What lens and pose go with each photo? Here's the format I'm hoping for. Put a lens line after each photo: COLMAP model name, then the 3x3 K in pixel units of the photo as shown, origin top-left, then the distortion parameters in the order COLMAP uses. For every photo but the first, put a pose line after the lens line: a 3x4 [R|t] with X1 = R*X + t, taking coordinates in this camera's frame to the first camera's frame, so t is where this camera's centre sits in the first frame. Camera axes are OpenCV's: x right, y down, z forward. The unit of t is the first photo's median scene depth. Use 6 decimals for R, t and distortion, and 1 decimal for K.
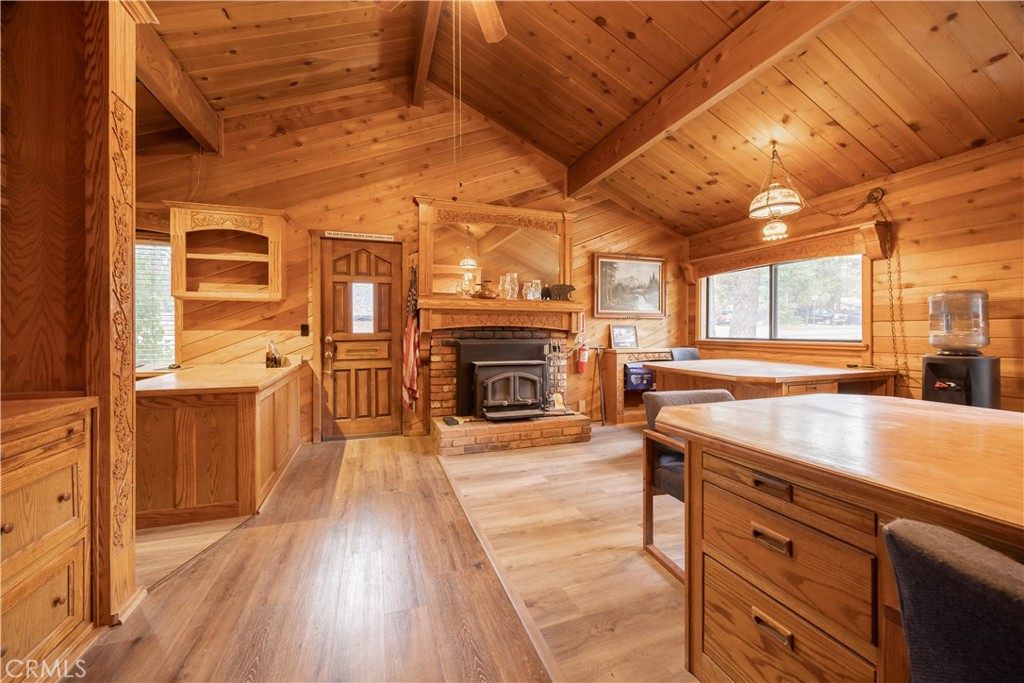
lens RADIAL K [[391.7, 0, 511.1], [0, 391.7, 332.9], [0, 0, 1]] dist [0.000289, -0.000071]
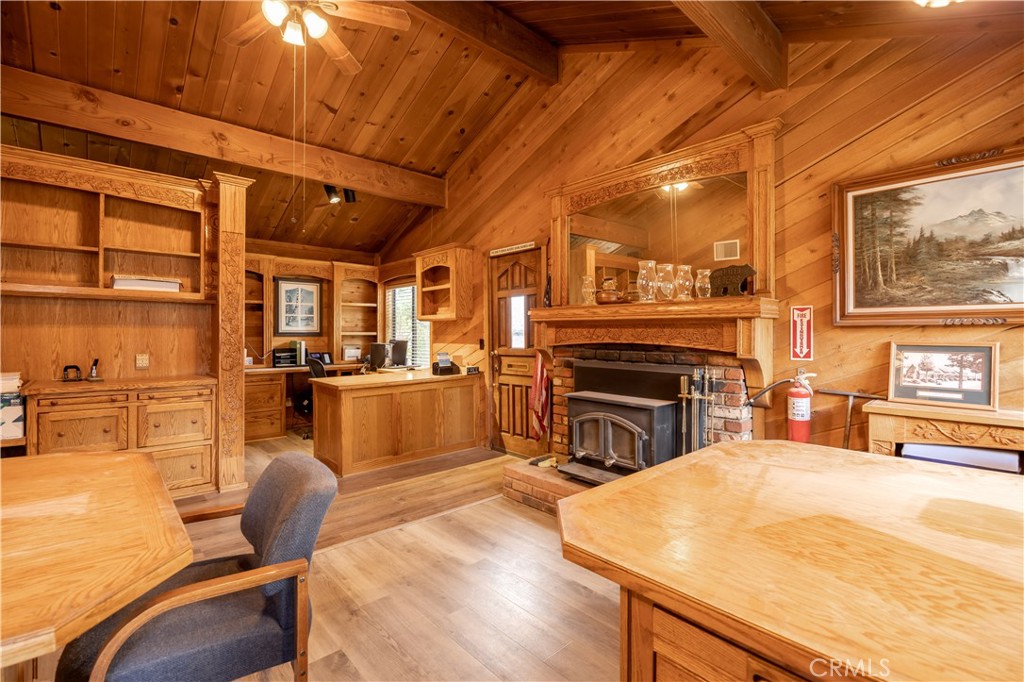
lens RADIAL K [[457.2, 0, 510.7], [0, 457.2, 333.0], [0, 0, 1]] dist [-0.015534, 0.000057]
pose [[0.388930, -0.002326, -0.921265, 0.689140], [-0.006675, 0.999963, -0.005343, -0.032467], [0.921243, 0.008228, 0.388900, 0.572820]]
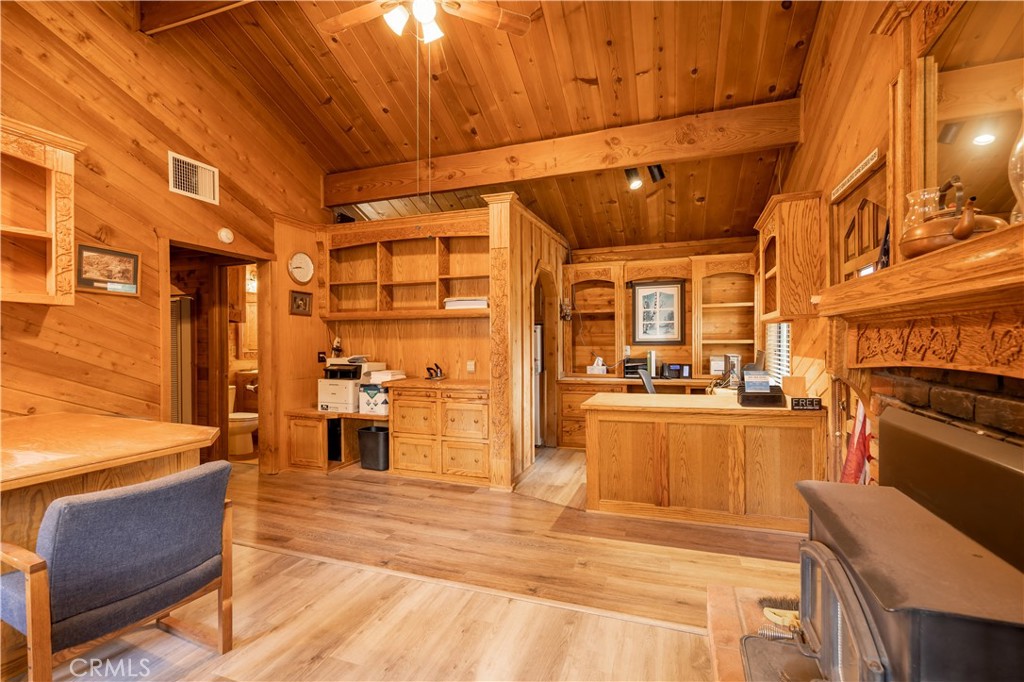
lens RADIAL K [[464.1, 0, 512.3], [0, 464.1, 348.8], [0, 0, 1]] dist [0.000912, 0.000599]
pose [[-0.630597, 0.012972, -0.776002, 0.371958], [0.001309, 0.999877, 0.015651, -0.037075], [0.776109, 0.008854, -0.630536, 1.072902]]
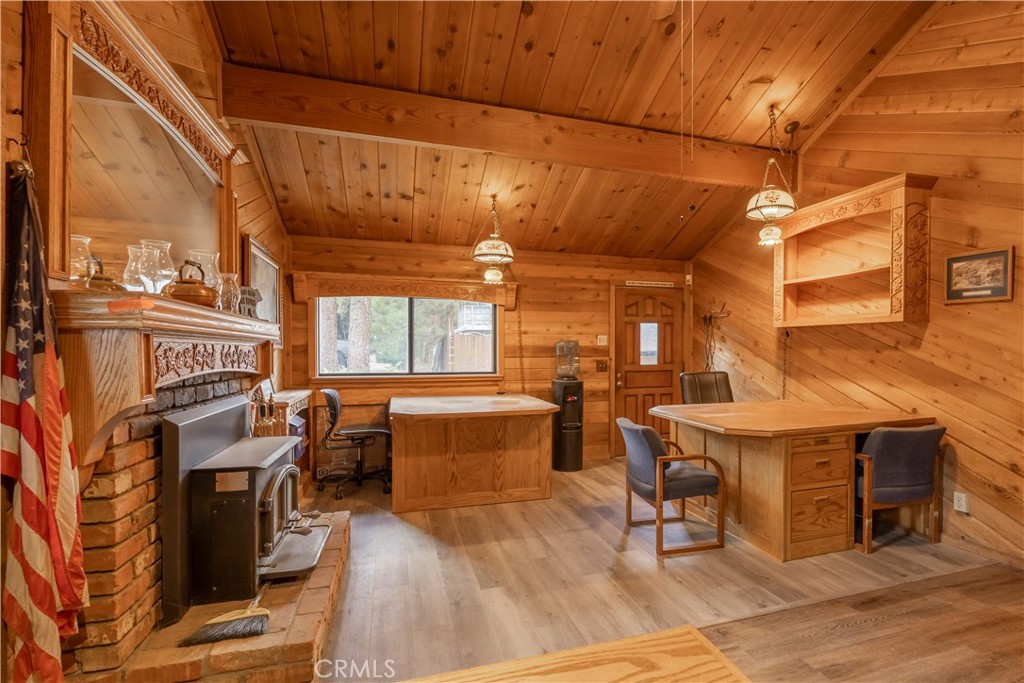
lens RADIAL K [[498.8, 0, 567.5], [0, 498.8, 356.7], [0, 0, 1]] dist [-0.001073, -0.000136]
pose [[0.008433, -0.012713, 0.999884, -0.632664], [0.003610, 0.999913, 0.012683, -0.044494], [-0.999958, 0.003502, 0.008478, 0.671226]]
